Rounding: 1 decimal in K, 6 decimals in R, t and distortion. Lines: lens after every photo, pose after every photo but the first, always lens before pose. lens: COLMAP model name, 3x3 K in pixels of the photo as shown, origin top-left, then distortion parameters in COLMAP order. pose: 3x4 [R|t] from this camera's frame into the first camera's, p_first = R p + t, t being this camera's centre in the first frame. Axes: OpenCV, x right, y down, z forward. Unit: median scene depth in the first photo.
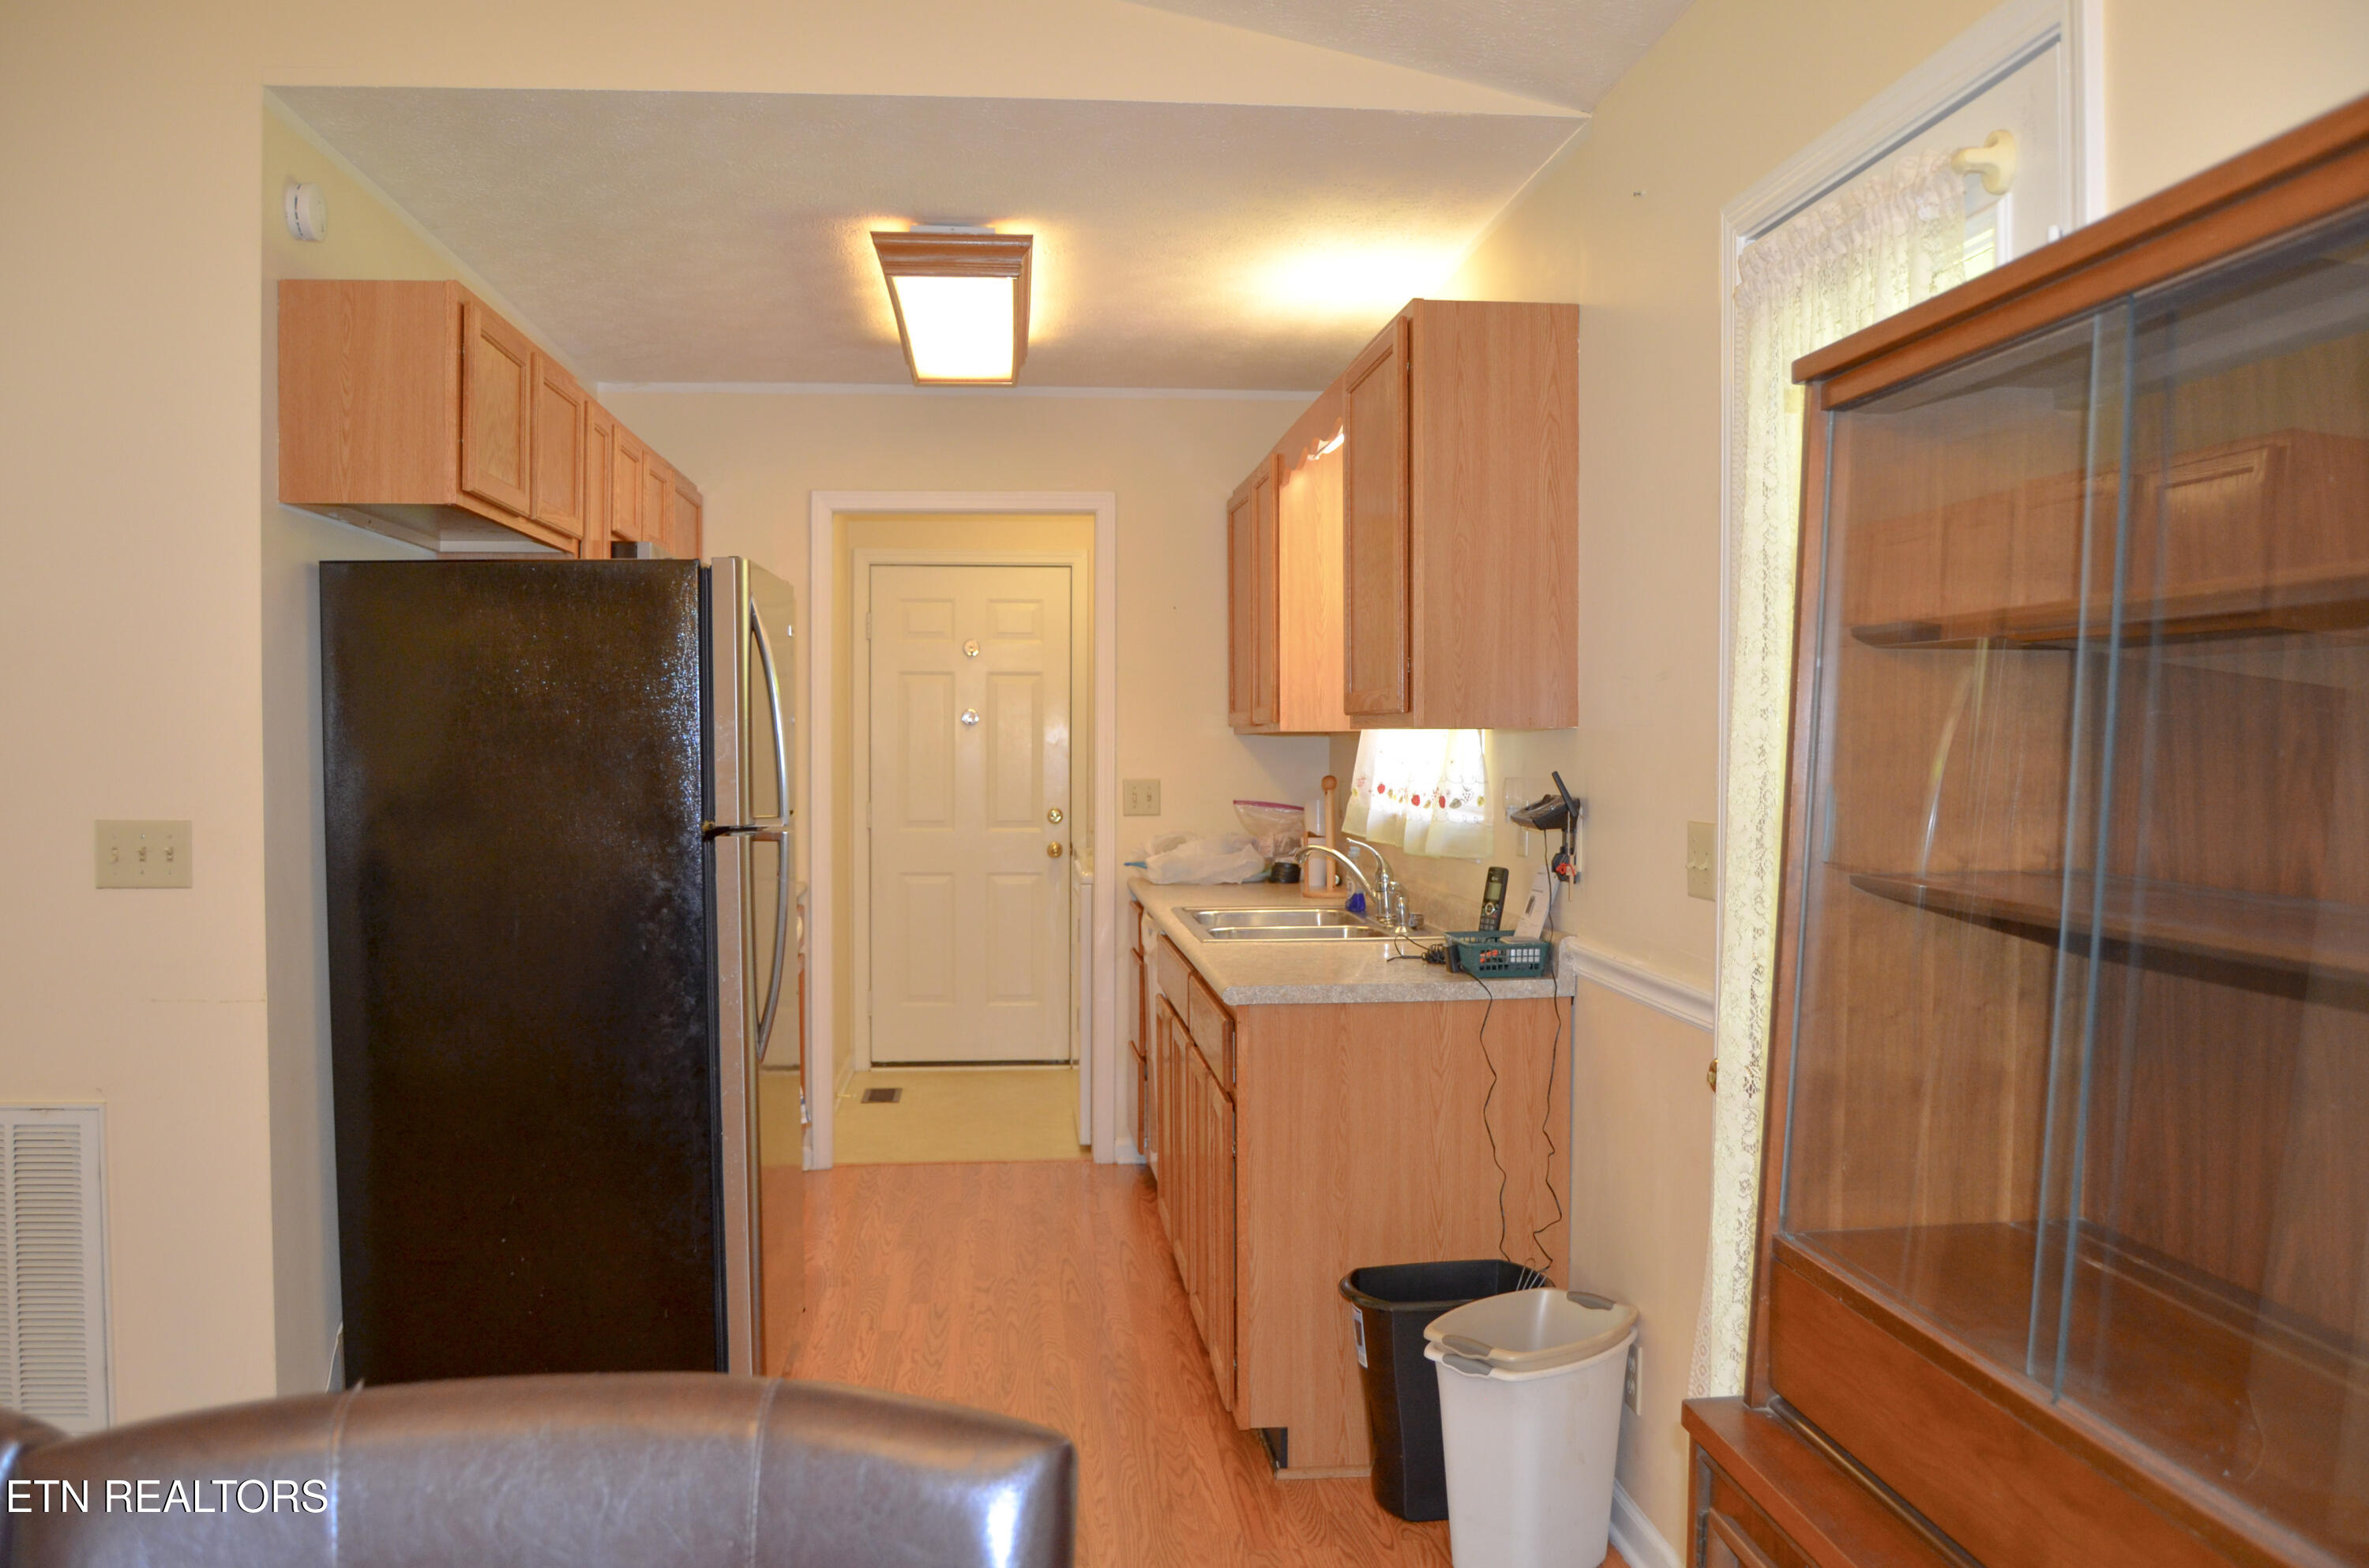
lens RADIAL K [[1980.7, 0, 1225.8], [0, 1980.7, 791.1], [0, 0, 1]] dist [-0.108408, 0.069889]
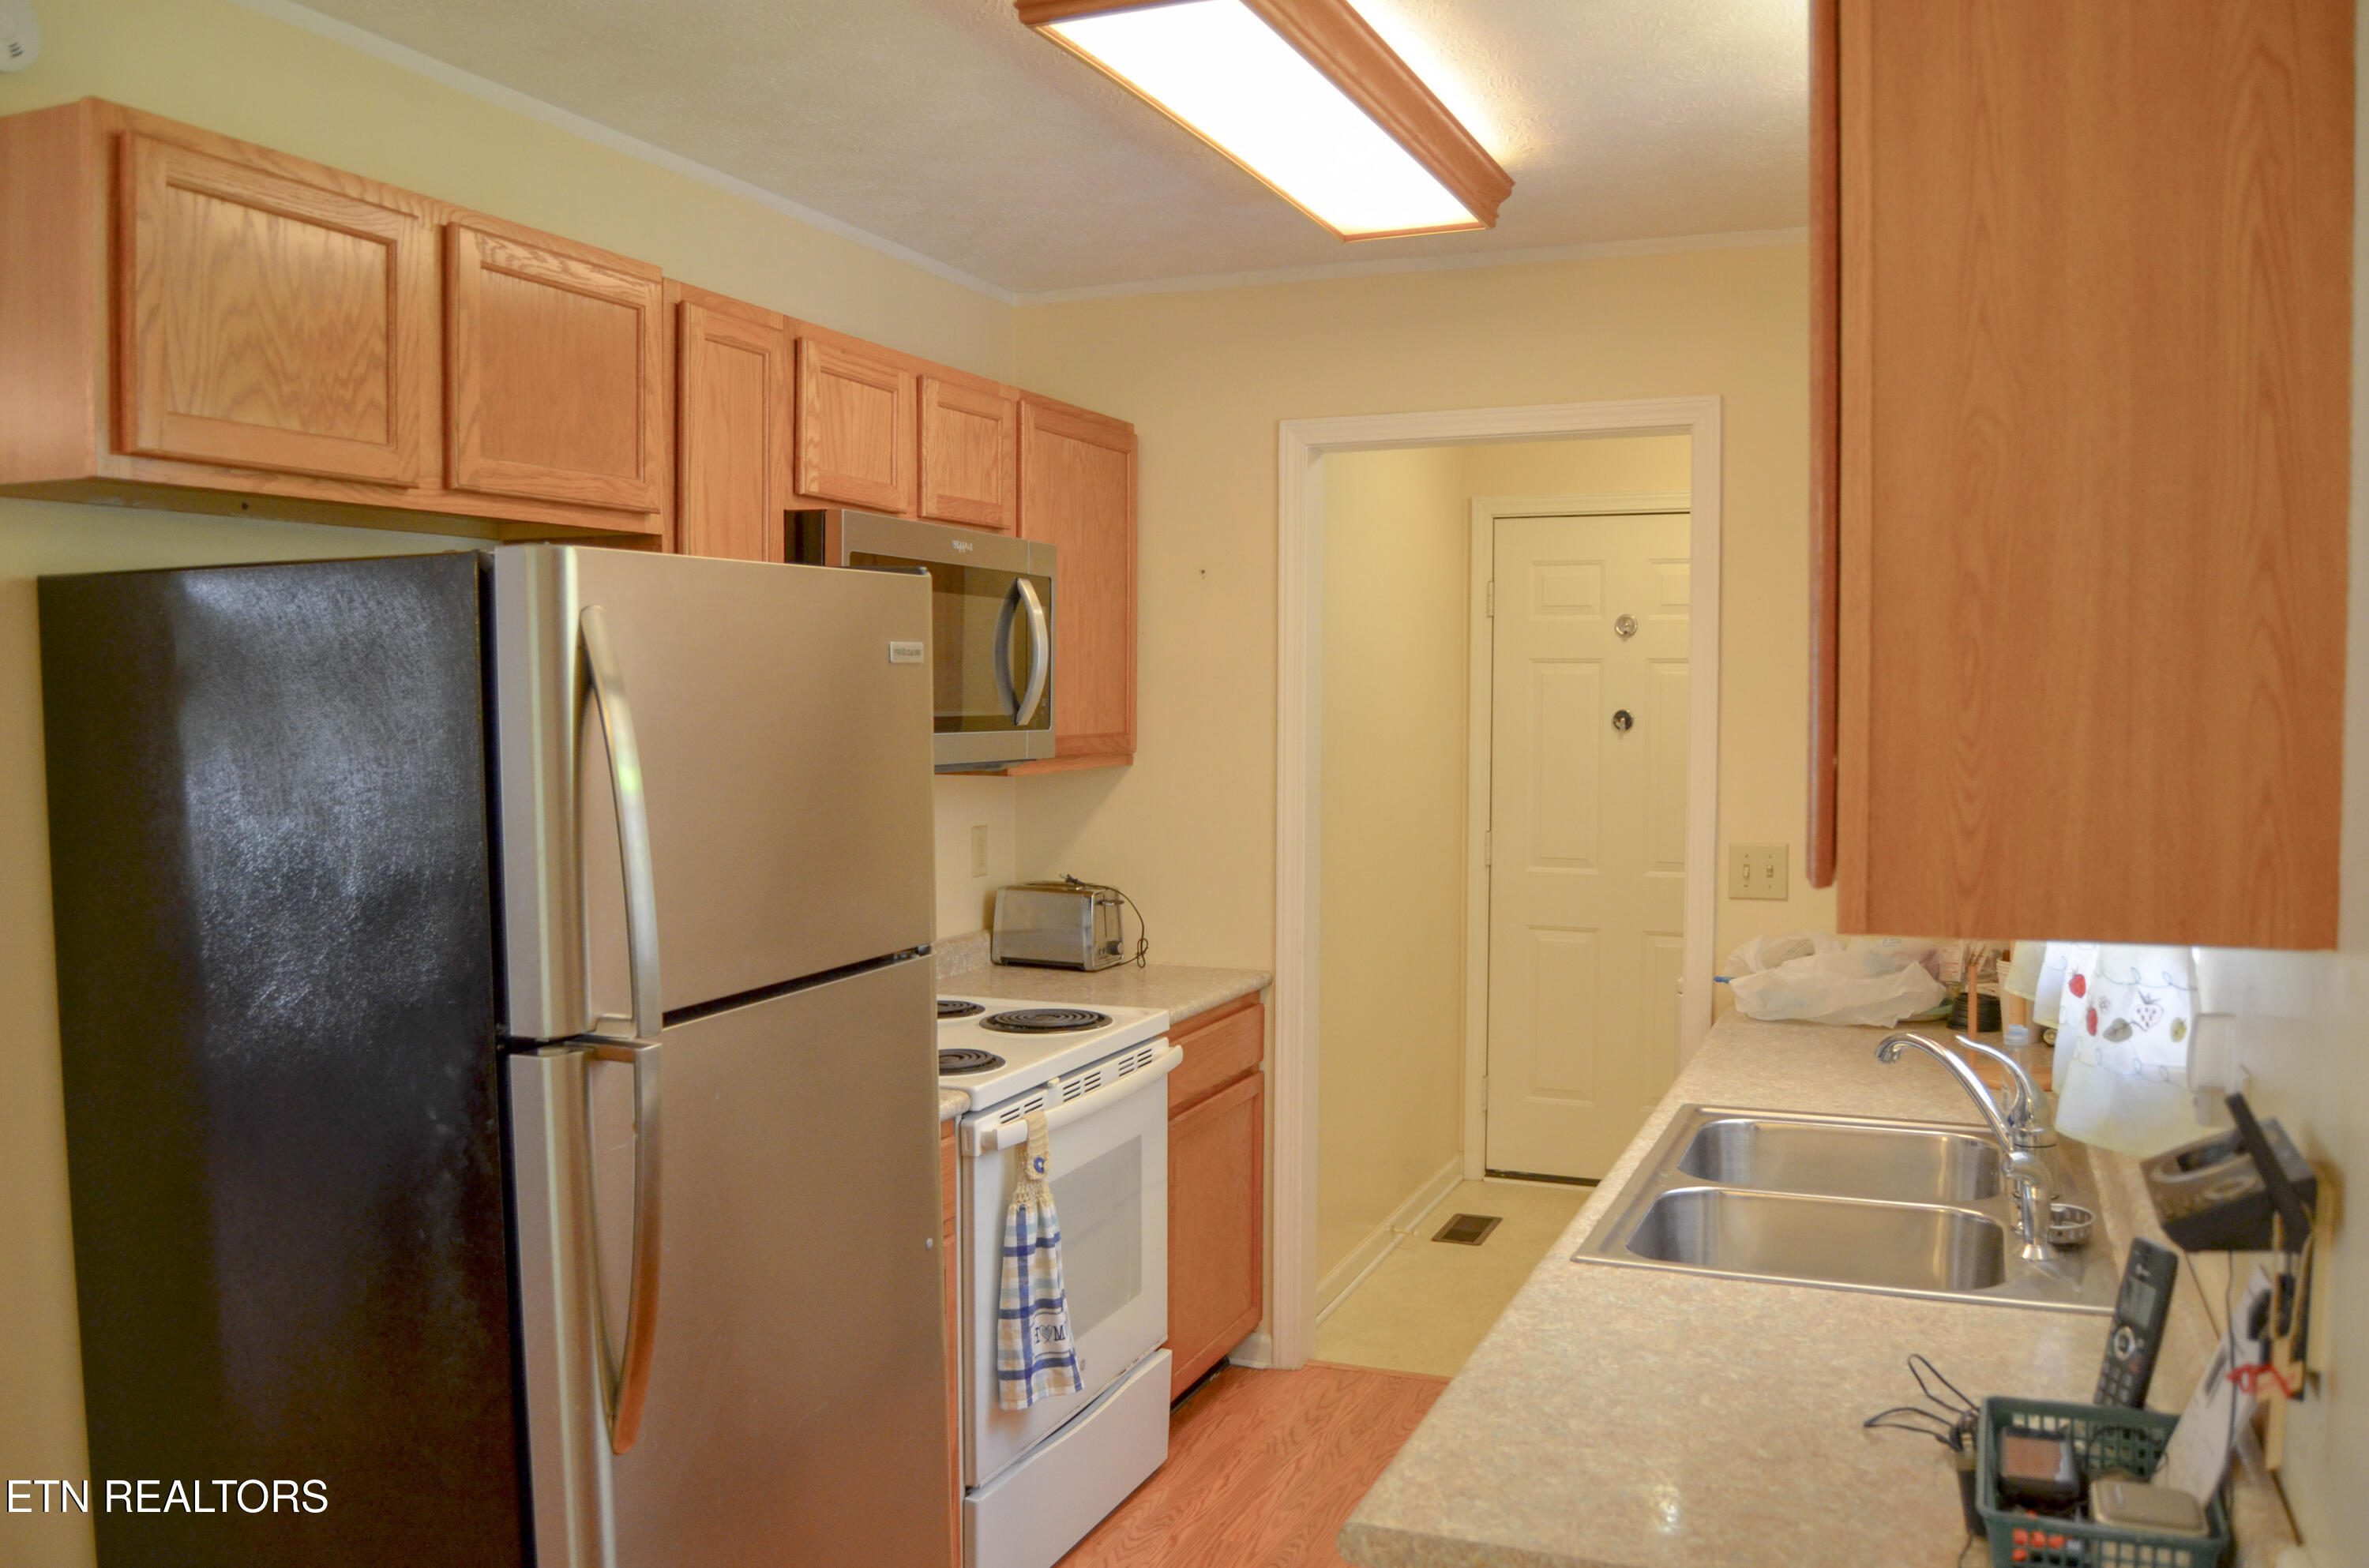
lens RADIAL K [[1944.1, 0, 1184.5], [0, 1944.1, 784.0], [0, 0, 1]] dist [-0.061838, -0.001764]
pose [[0.877116, 0.022668, -0.479744, 0.149001], [-0.010301, 0.999544, 0.028396, -0.064233], [0.480169, -0.019964, 0.876949, 0.569546]]
